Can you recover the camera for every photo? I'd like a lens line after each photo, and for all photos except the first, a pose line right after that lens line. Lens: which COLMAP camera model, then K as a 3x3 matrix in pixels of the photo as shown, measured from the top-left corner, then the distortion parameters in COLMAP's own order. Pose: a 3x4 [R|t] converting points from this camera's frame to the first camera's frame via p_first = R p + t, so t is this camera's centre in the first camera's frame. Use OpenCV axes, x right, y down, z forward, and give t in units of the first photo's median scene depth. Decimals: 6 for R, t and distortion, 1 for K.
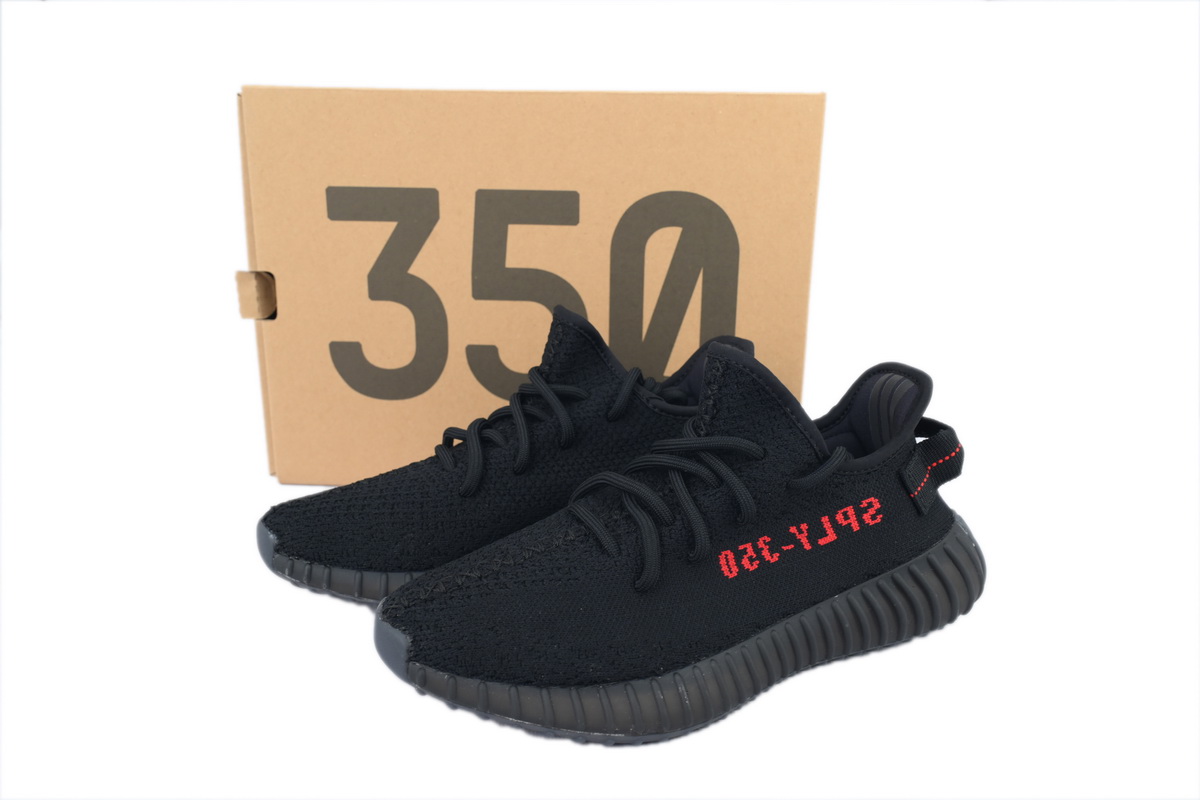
lens RADIAL K [[1015.9, 0, 600.0], [0, 1015.9, 400.0], [0, 0, 1]] dist [0.036850, -0.005015]
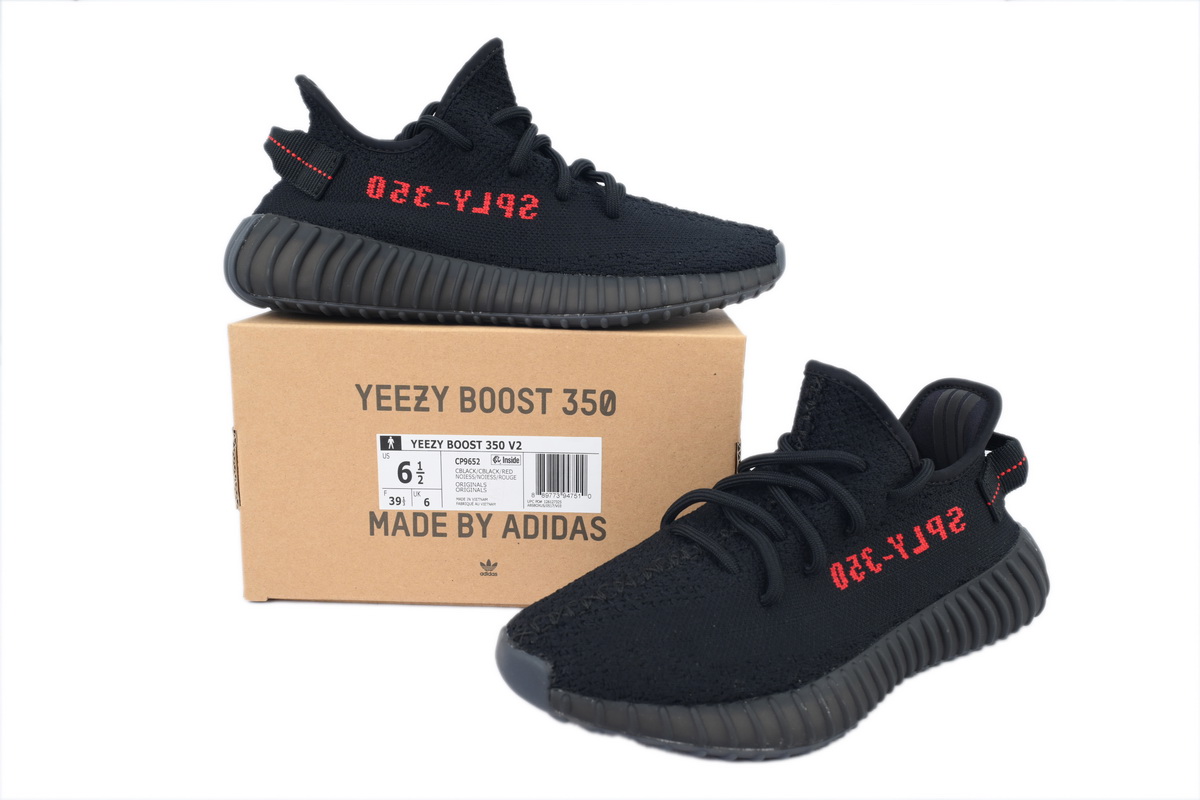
lens RADIAL K [[1015.9, 0, 600.0], [0, 1015.9, 400.0], [0, 0, 1]] dist [0.036850, -0.005015]
pose [[0.991101, -0.024972, 0.130748, -0.239334], [0.030611, 0.998678, -0.041299, 0.020060], [-0.129544, 0.044934, 0.990555, 0.011875]]
